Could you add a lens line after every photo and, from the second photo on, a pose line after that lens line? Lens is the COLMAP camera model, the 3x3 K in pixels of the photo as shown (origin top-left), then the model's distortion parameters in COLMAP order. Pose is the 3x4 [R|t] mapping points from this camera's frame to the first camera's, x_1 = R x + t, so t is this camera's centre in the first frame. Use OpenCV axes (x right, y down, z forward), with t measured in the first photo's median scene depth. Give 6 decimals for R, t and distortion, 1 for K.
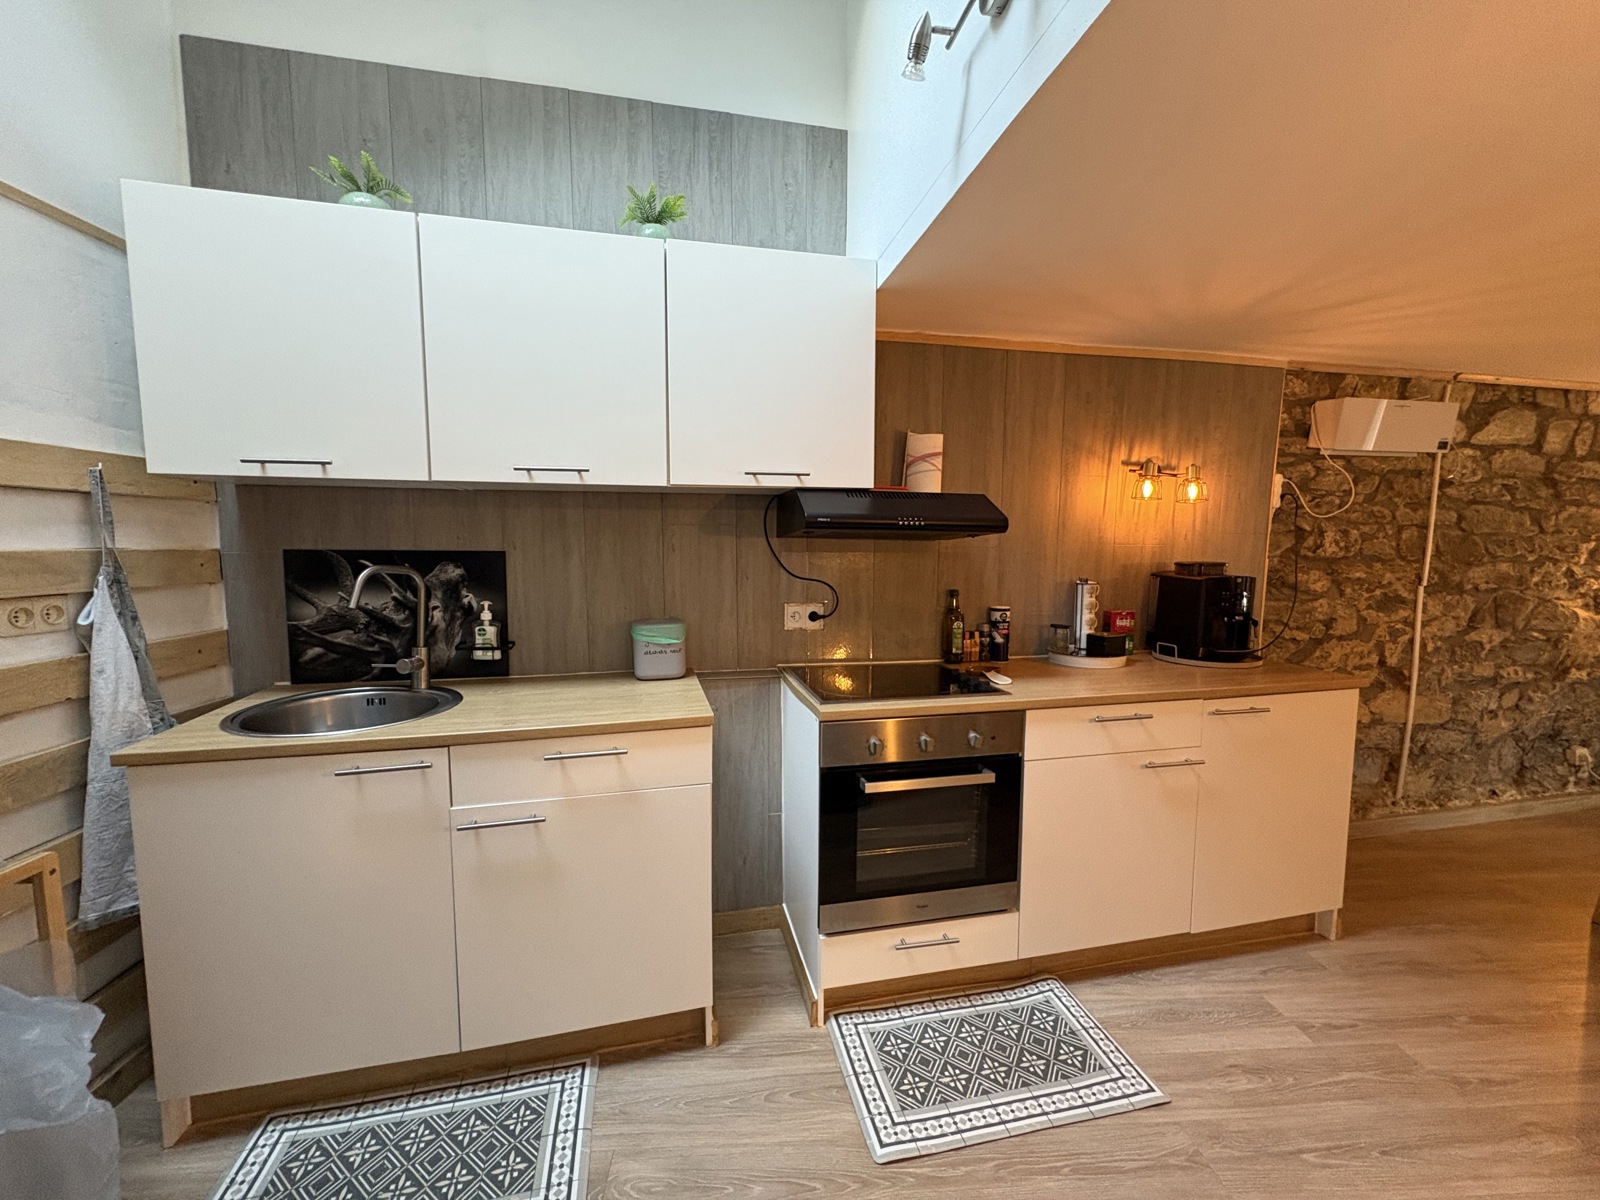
lens RADIAL K [[633.7, 0, 810.2], [0, 633.7, 595.0], [0, 0, 1]] dist [0.000679, 0.000490]
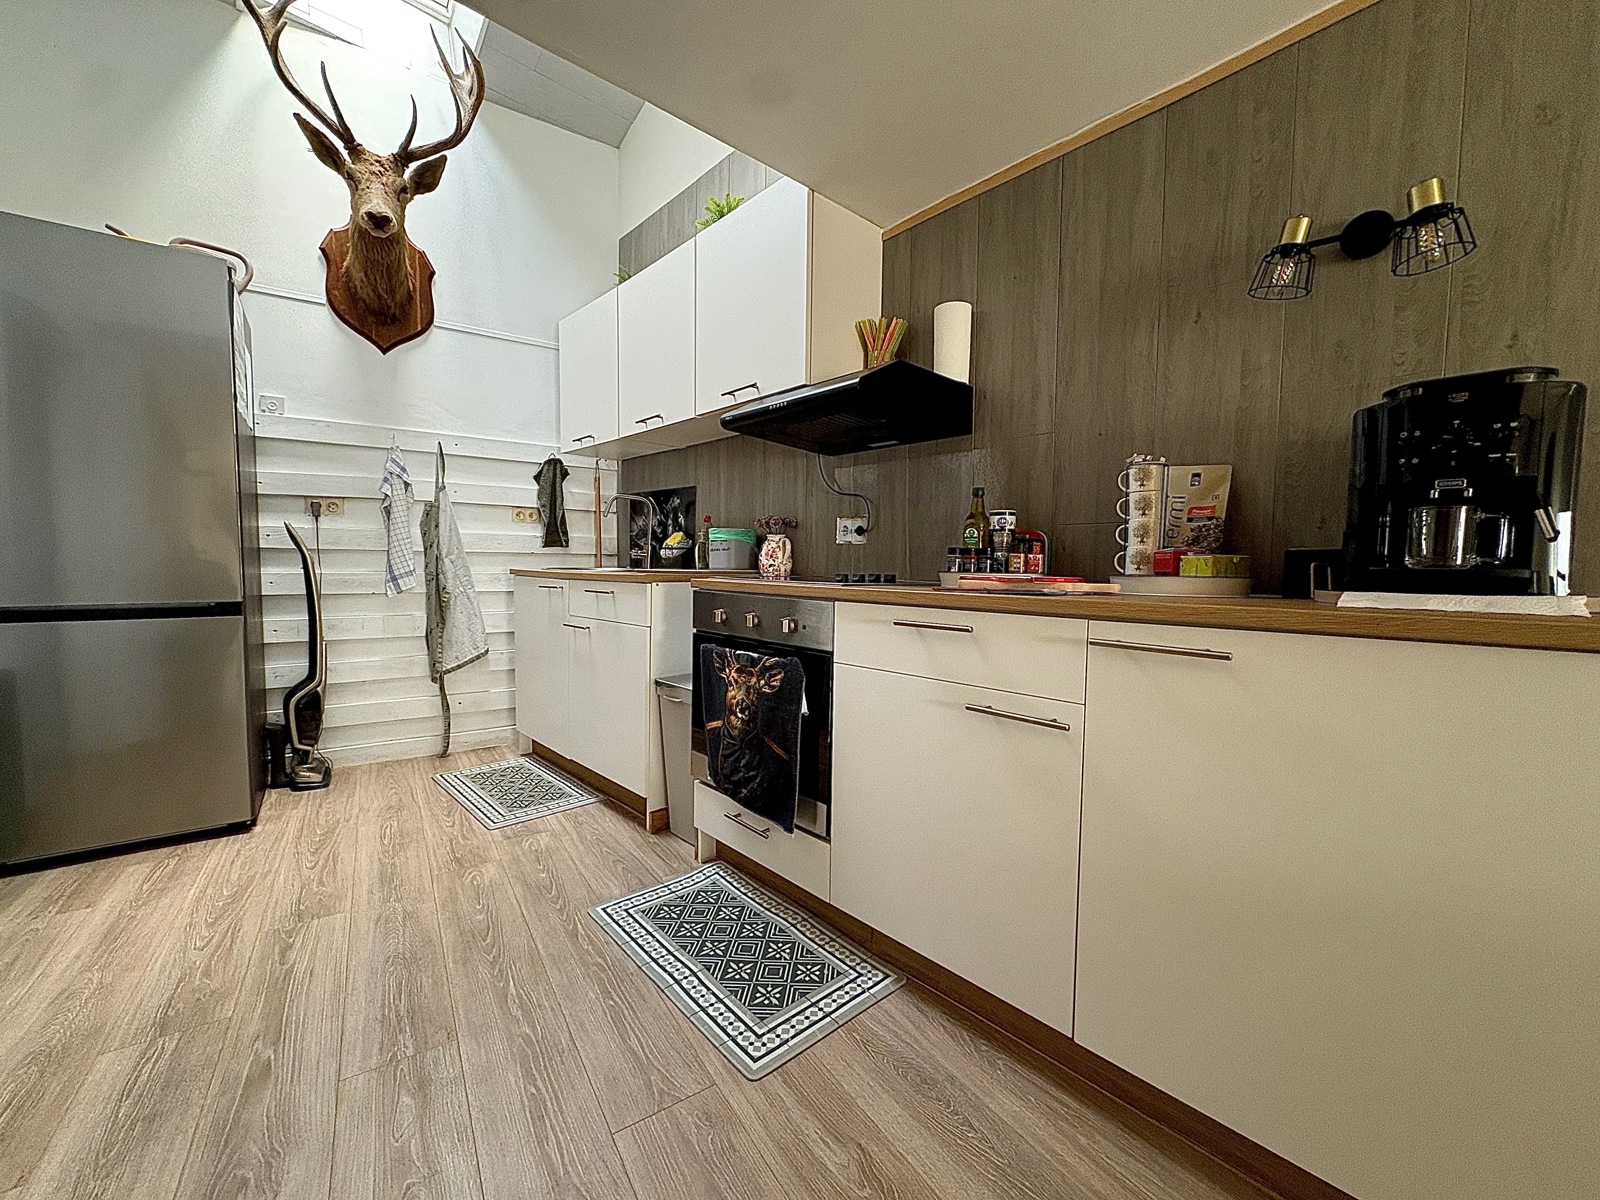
lens RADIAL K [[633.7, 0, 801.8], [0, 633.7, 595.1], [0, 0, 1]] dist [0.000679, 0.000490]
pose [[0.507680, 0.049912, -0.860099, 0.666522], [-0.084876, 0.996362, 0.007720, 0.109234], [0.857355, 0.069082, 0.510069, 0.336687]]
